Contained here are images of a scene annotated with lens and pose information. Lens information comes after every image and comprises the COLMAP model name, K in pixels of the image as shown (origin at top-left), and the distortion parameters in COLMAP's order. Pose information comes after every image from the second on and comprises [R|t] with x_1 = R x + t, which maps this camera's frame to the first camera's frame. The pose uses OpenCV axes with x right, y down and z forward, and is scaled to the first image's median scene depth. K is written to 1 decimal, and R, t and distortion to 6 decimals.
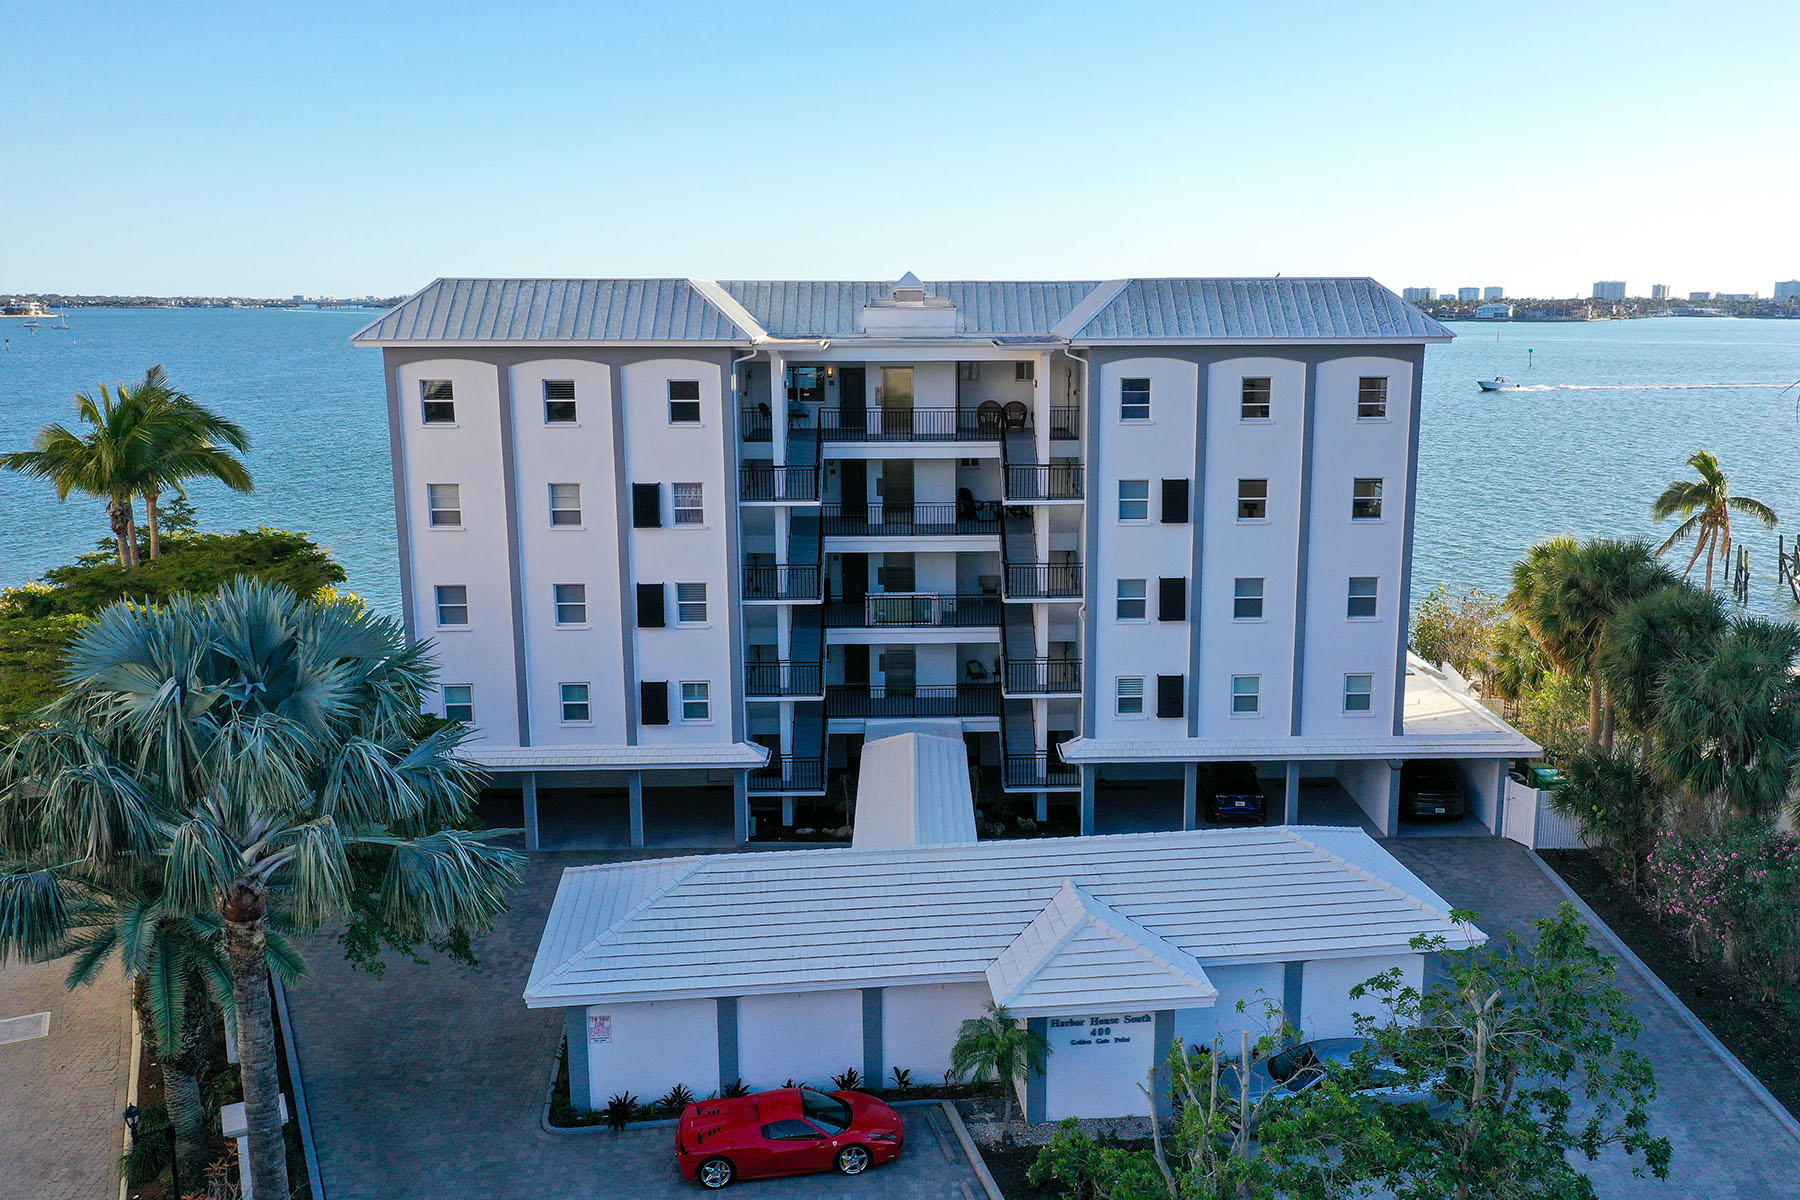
lens RADIAL K [[1542.3, 0, 986.6], [0, 1542.3, 596.8], [0, 0, 1]] dist [0.009873, 0.004375]
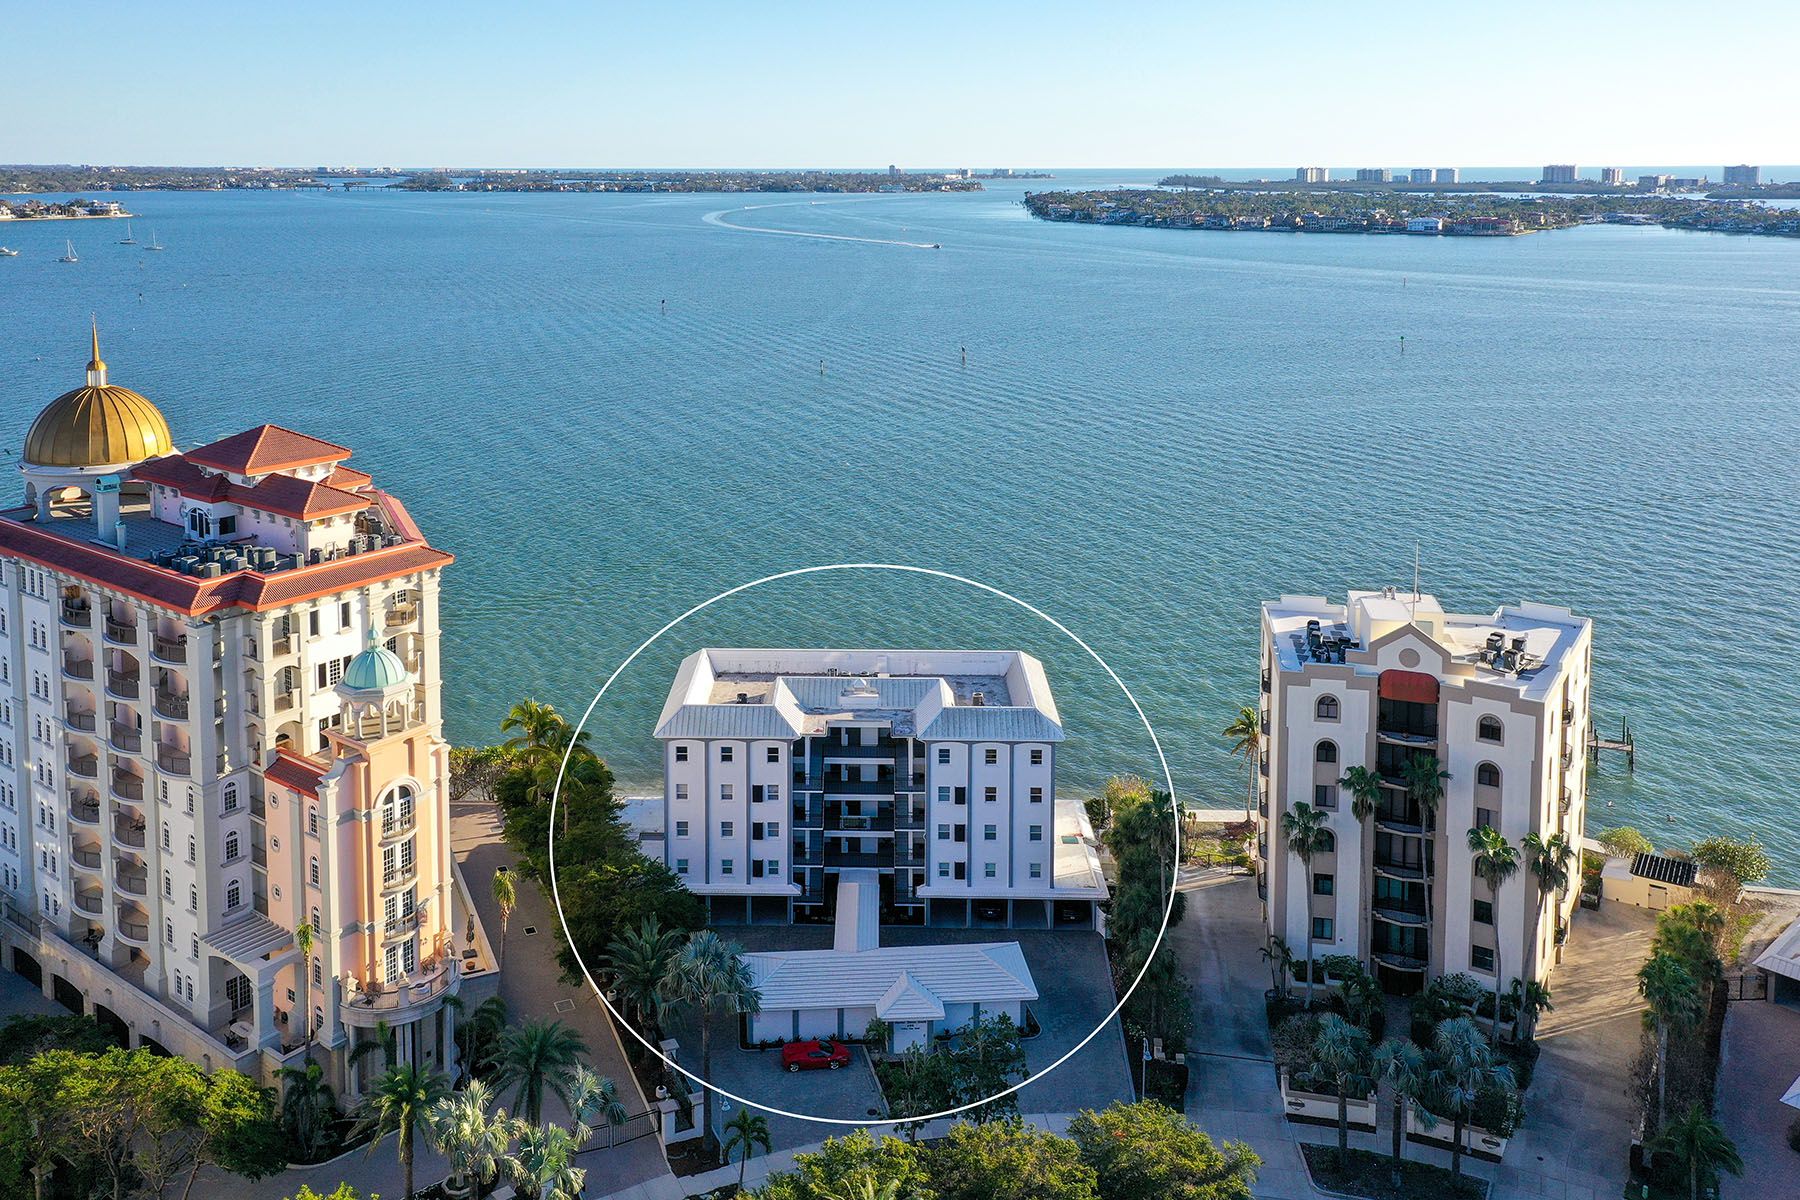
lens RADIAL K [[1439.4, 0, 855.1], [0, 1439.4, 304.4], [0, 0, 1]] dist [0.000521, 0.005531]
pose [[0.997619, 0.005112, -0.068776, 0.107488], [-0.013178, 0.993003, -0.117349, -0.589833], [0.067695, 0.117976, 0.990706, -1.488264]]
